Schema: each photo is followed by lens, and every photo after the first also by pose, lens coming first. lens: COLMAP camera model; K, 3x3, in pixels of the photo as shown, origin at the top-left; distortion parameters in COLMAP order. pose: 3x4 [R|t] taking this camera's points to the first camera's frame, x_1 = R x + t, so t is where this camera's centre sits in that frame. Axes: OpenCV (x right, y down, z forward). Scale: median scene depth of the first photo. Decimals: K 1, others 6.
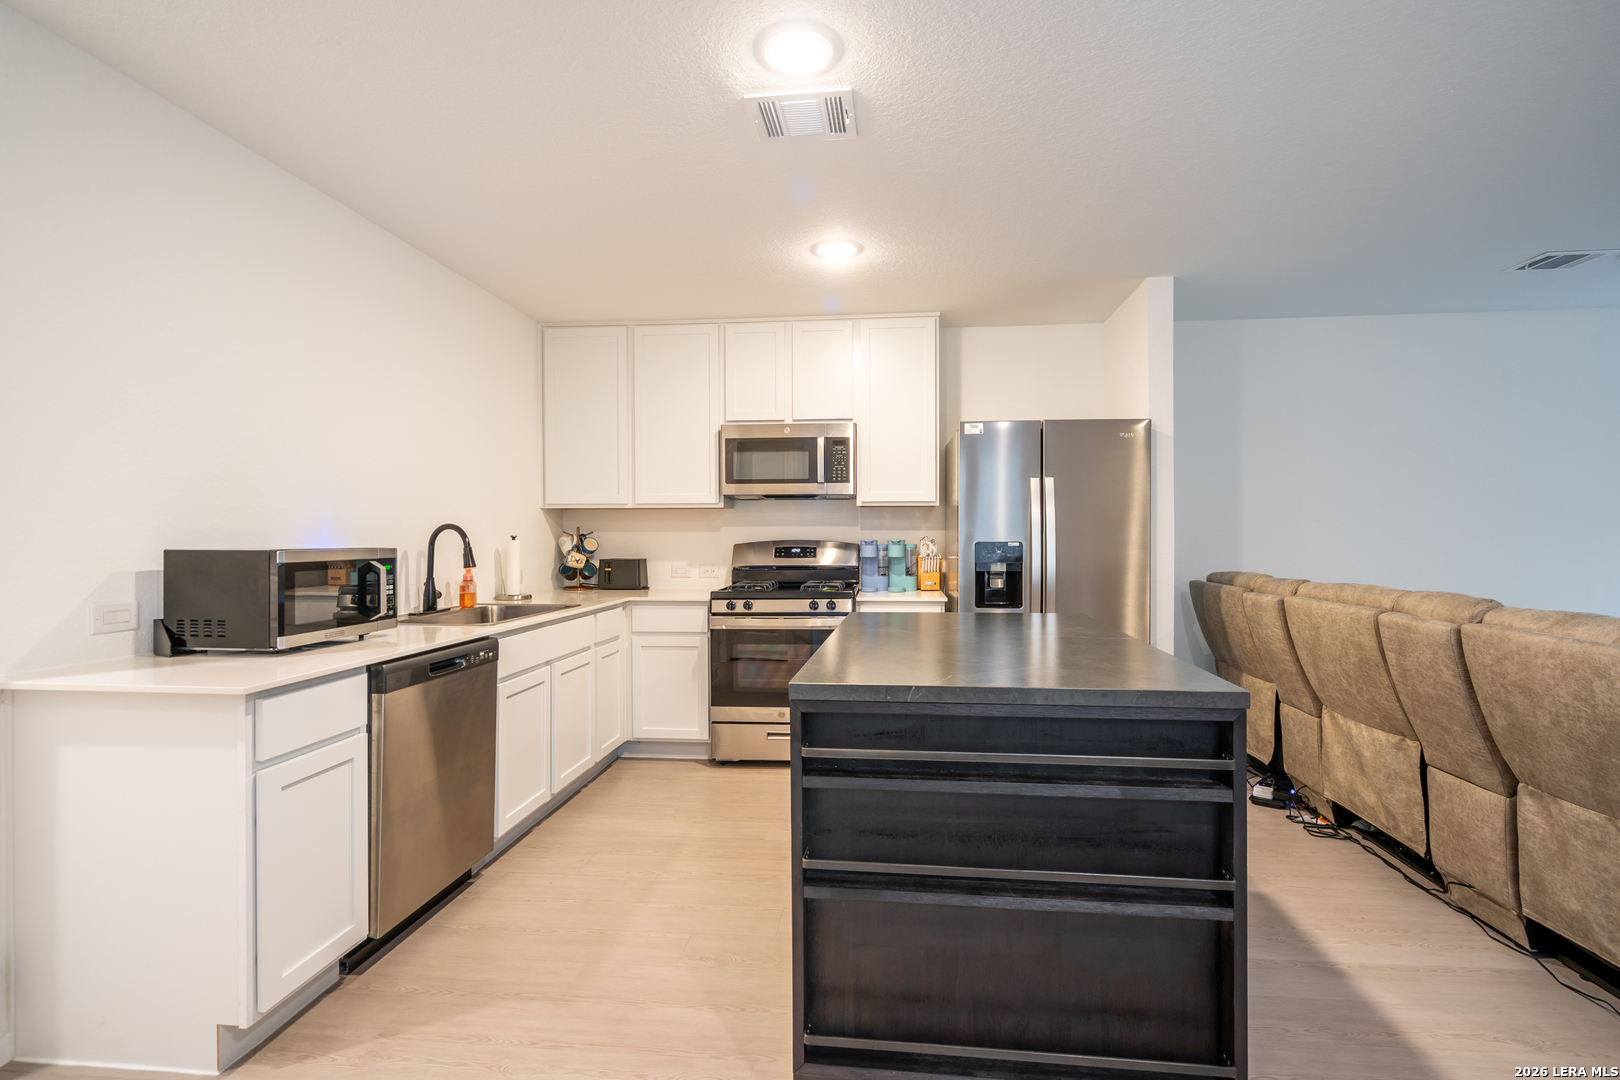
lens RADIAL K [[752.8, 0, 825.6], [0, 752.8, 542.5], [0, 0, 1]] dist [-0.001977, 0.001263]
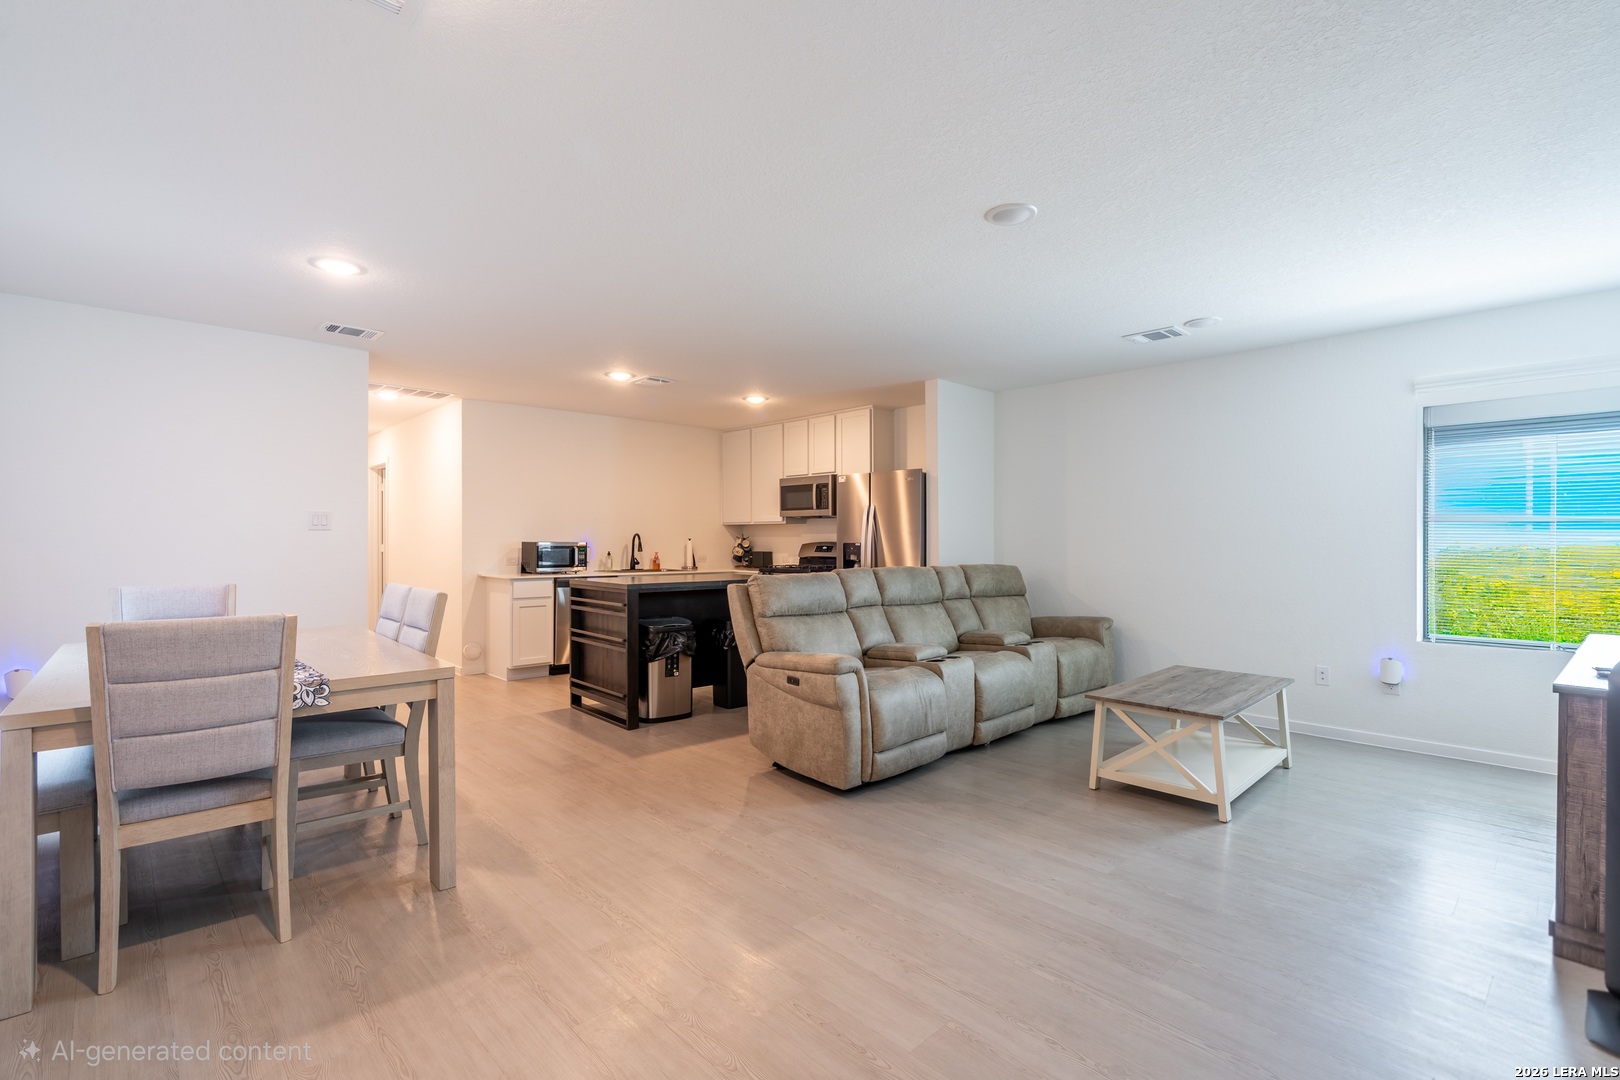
lens RADIAL K [[752.8, 0, 806.3], [0, 752.8, 543.2], [0, 0, 1]] dist [-0.001977, 0.001263]
pose [[0.743915, 0.008065, -0.668226, 1.167059], [-0.011845, 0.999929, -0.001117, 0.002499], [0.668170, 0.008746, 0.743958, -0.333829]]
